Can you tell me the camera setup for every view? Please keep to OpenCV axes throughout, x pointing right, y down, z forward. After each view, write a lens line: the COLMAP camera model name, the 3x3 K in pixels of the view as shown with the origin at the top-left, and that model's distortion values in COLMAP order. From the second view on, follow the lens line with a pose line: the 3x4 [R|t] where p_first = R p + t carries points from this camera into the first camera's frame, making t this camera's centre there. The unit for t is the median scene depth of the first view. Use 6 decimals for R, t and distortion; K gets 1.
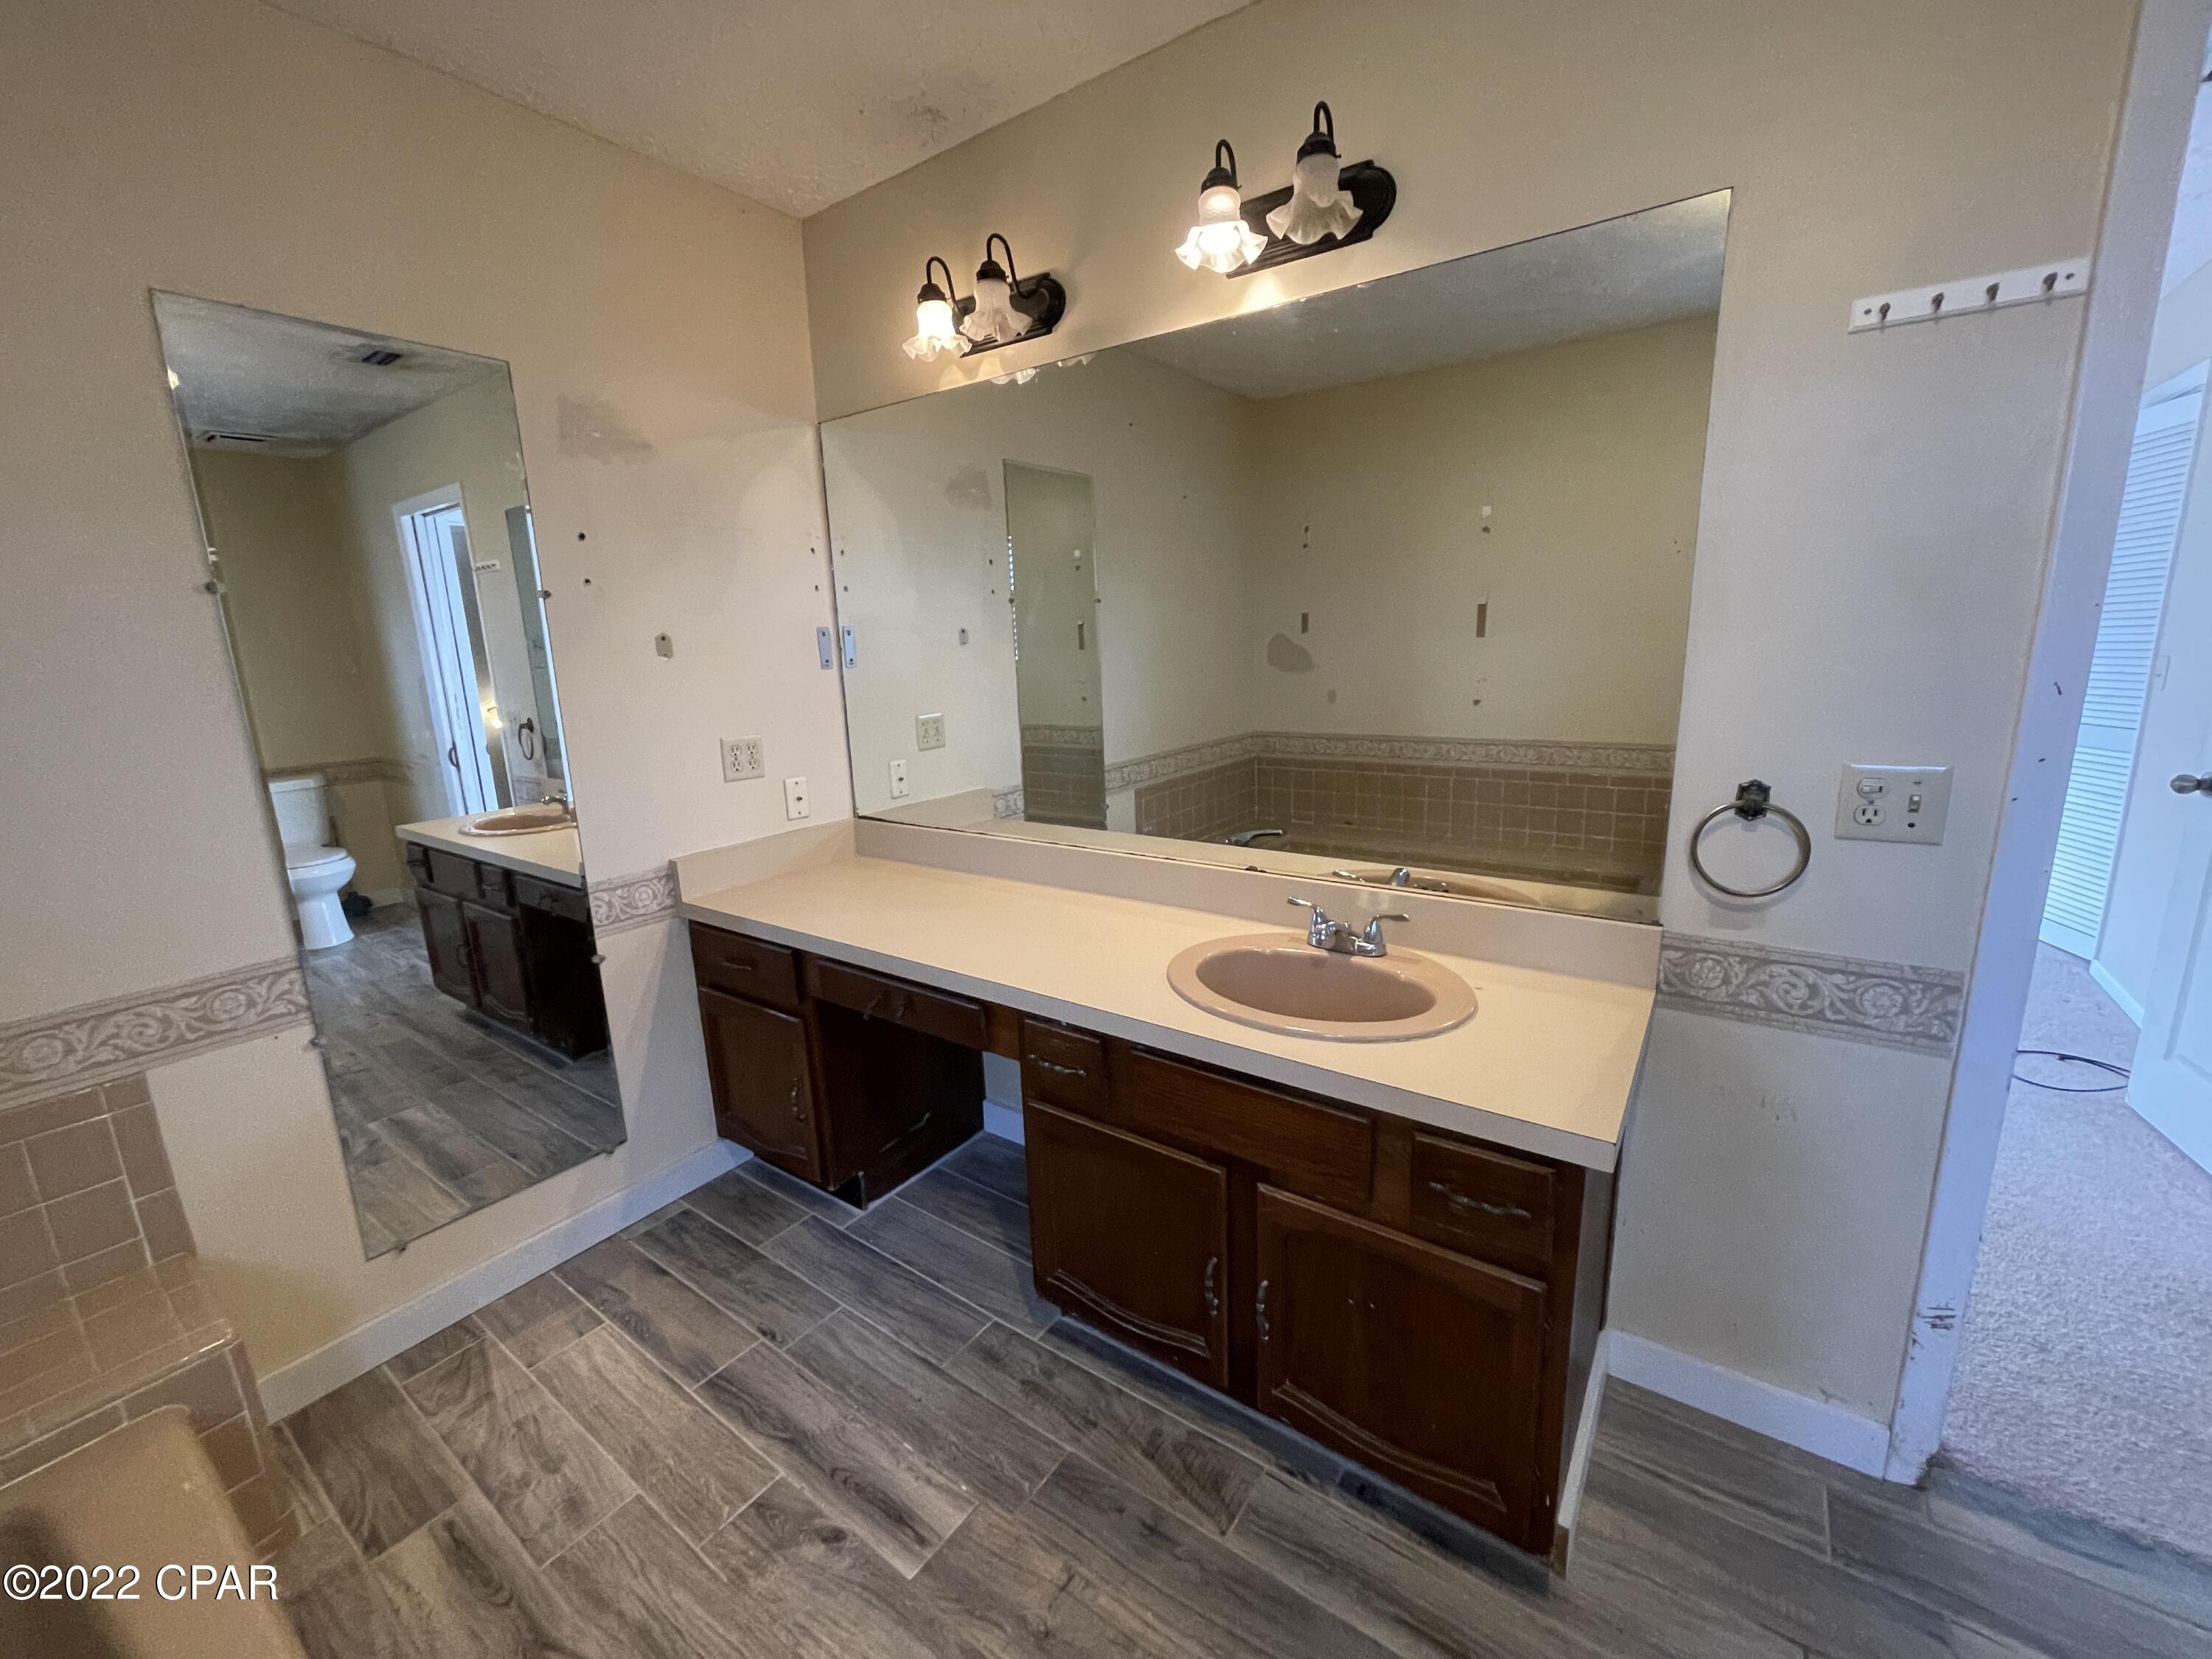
lens RADIAL K [[890.3, 0, 1106.8], [0, 890.3, 824.4], [0, 0, 1]] dist [-0.018187, 0.007526]
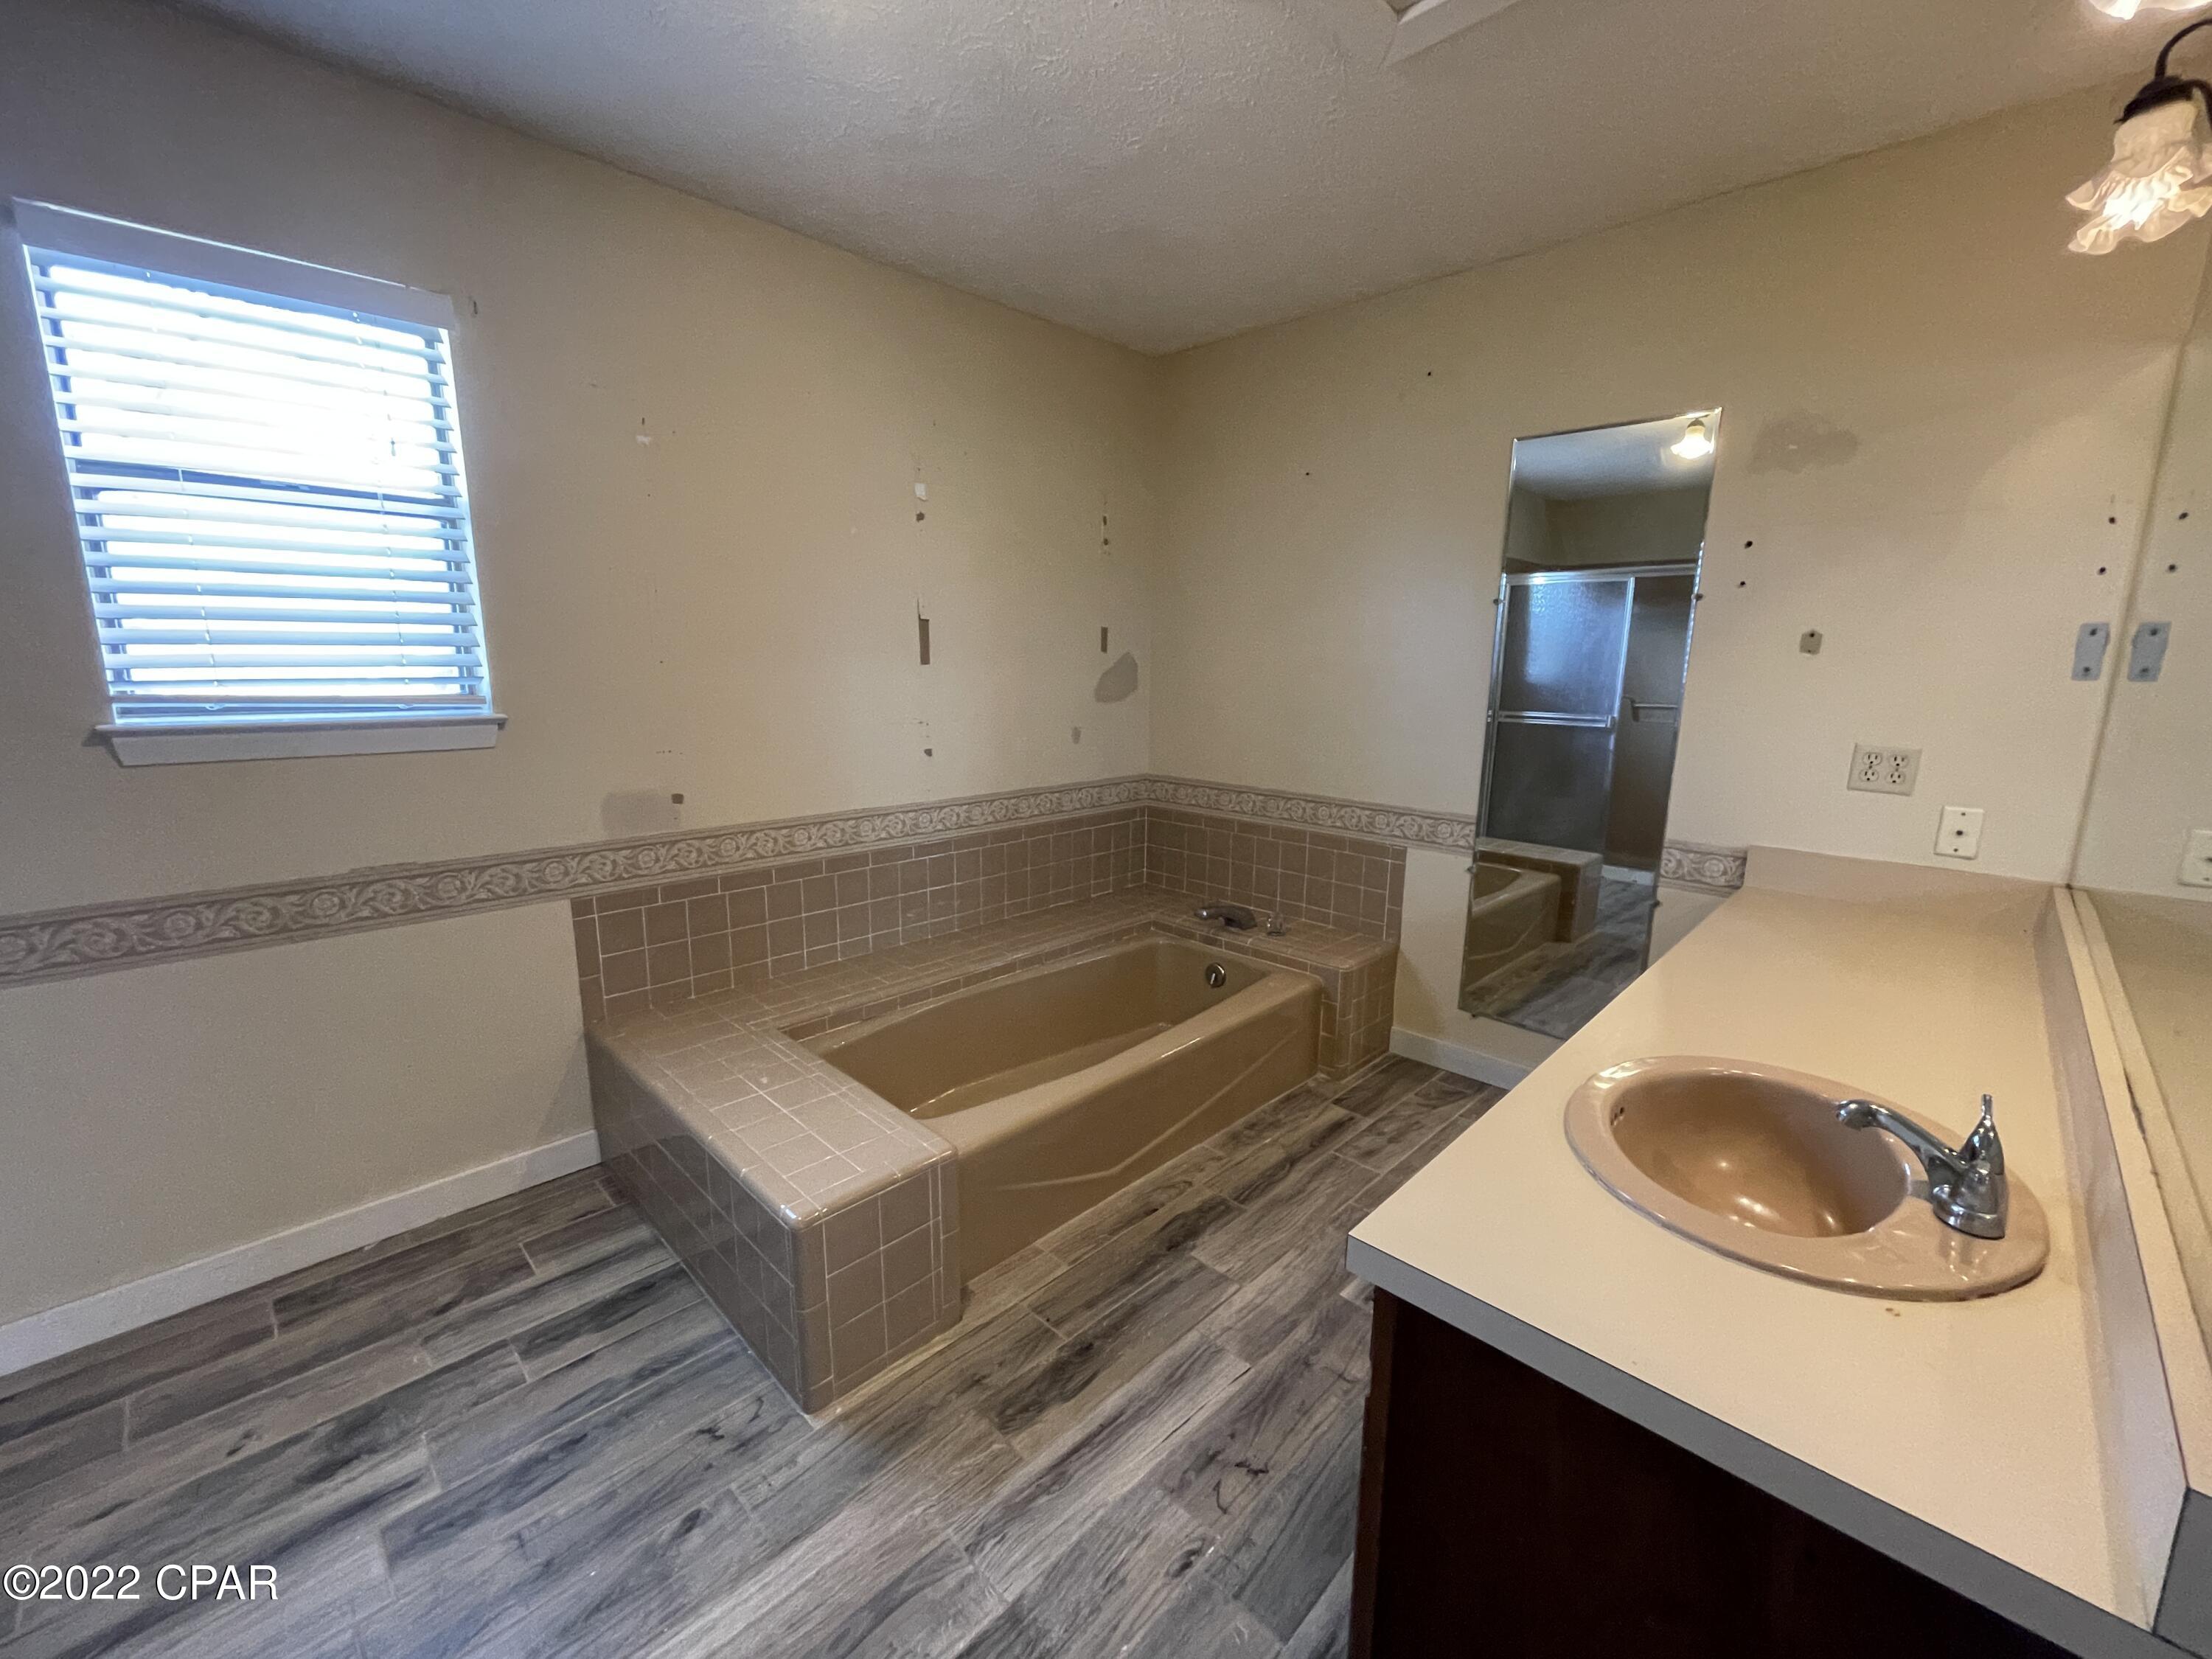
lens RADIAL K [[899.2, 0, 1105.3], [0, 899.2, 823.4], [0, 0, 1]] dist [0.003935, 0.000373]
pose [[-0.155642, 0.219472, -0.963124, 0.797916], [-0.205622, 0.946450, 0.248901, -0.114349], [0.966176, 0.236779, -0.102179, 0.443799]]
